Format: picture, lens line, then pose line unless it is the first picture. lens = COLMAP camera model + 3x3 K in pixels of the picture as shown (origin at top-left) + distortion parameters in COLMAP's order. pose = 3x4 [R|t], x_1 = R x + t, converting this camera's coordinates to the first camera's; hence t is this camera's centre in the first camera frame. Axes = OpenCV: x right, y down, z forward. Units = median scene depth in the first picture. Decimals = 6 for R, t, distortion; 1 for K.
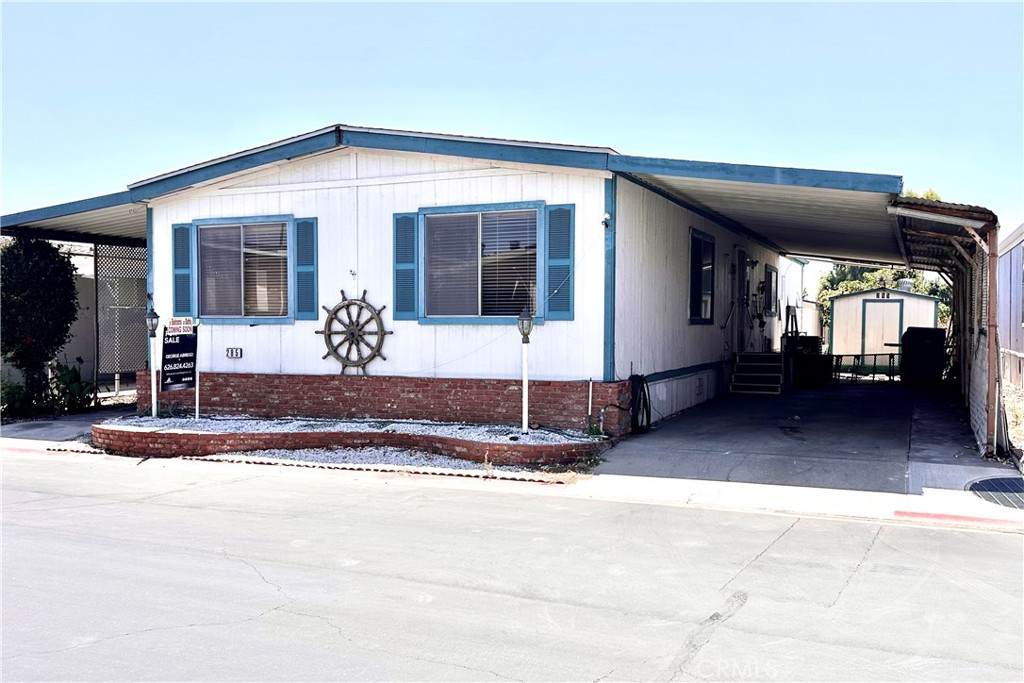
lens RADIAL K [[908.5, 0, 560.7], [0, 908.5, 338.8], [0, 0, 1]] dist [0.046108, -0.026238]
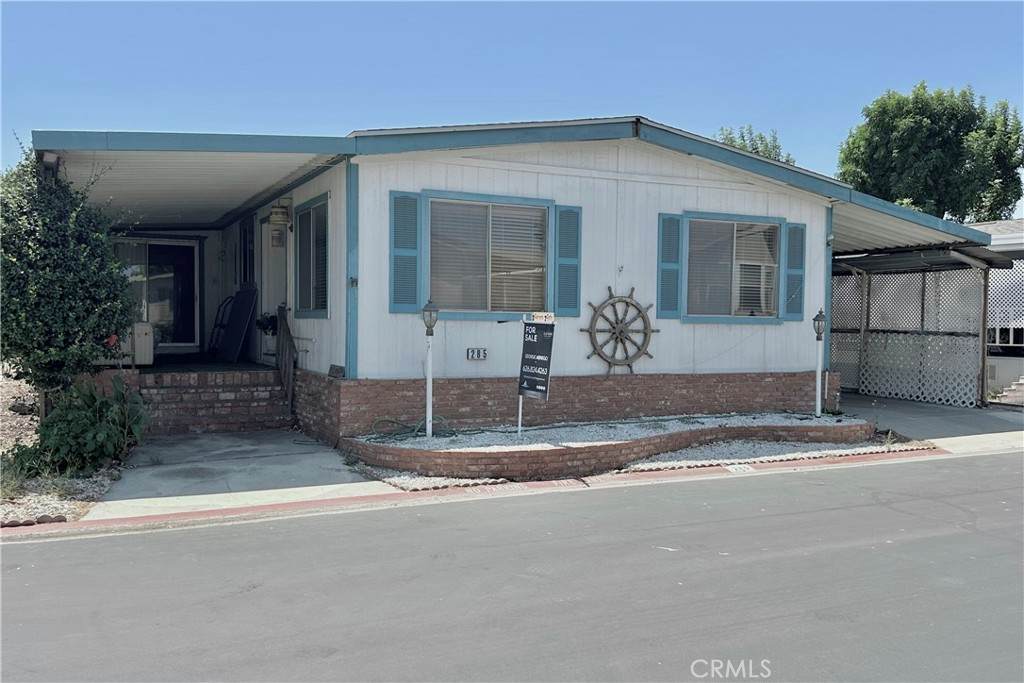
lens RADIAL K [[908.5, 0, 511.5], [0, 908.5, 343.8], [0, 0, 1]] dist [0.046108, -0.026238]
pose [[0.660255, -0.008987, 0.750987, -1.060844], [-0.001976, 0.999904, 0.013703, -0.006035], [-0.751038, -0.010531, 0.660174, 0.458991]]
